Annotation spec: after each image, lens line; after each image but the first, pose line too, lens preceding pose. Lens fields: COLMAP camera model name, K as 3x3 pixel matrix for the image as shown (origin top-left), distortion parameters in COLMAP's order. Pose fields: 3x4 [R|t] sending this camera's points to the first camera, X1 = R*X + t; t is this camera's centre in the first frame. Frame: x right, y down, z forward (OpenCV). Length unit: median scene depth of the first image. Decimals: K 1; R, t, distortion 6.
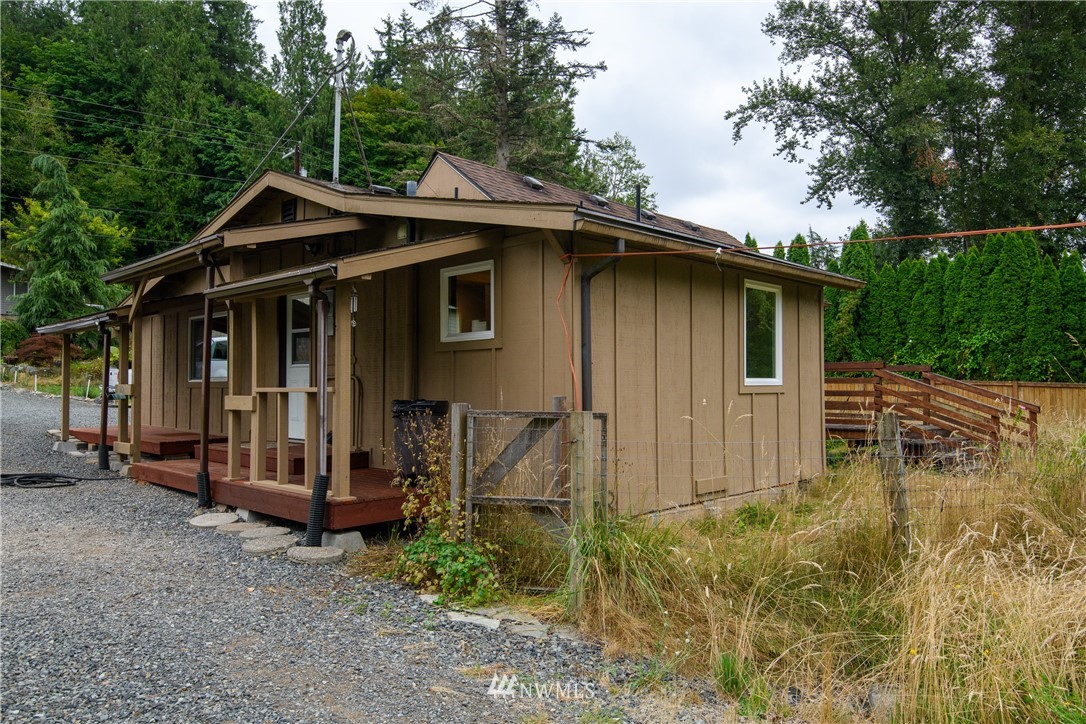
lens RADIAL K [[778.3, 0, 543.0], [0, 778.3, 362.0], [0, 0, 1]] dist [-0.001561, 0.001412]
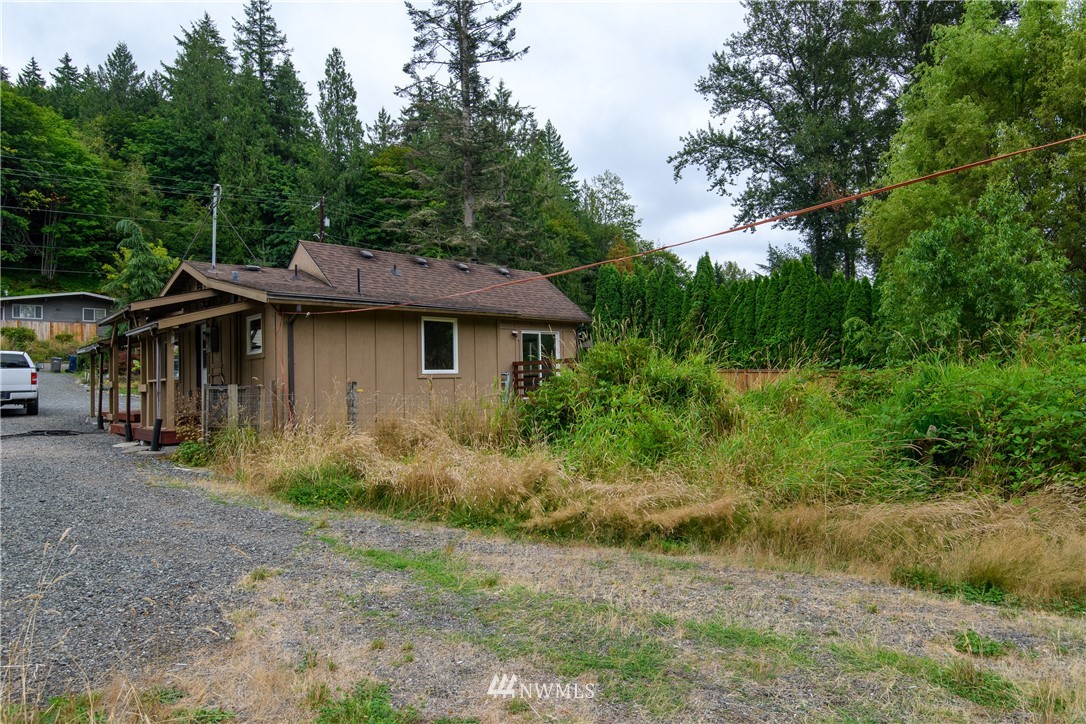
lens RADIAL K [[675.6, 0, 543.0], [0, 675.6, 362.0], [0, 0, 1]] dist [0.002952, 0.000064]
pose [[0.998004, -0.023457, -0.058638, 0.082957], [0.023372, 0.999725, -0.002132, 0.001513], [0.058672, 0.000757, 0.998277, -0.075540]]
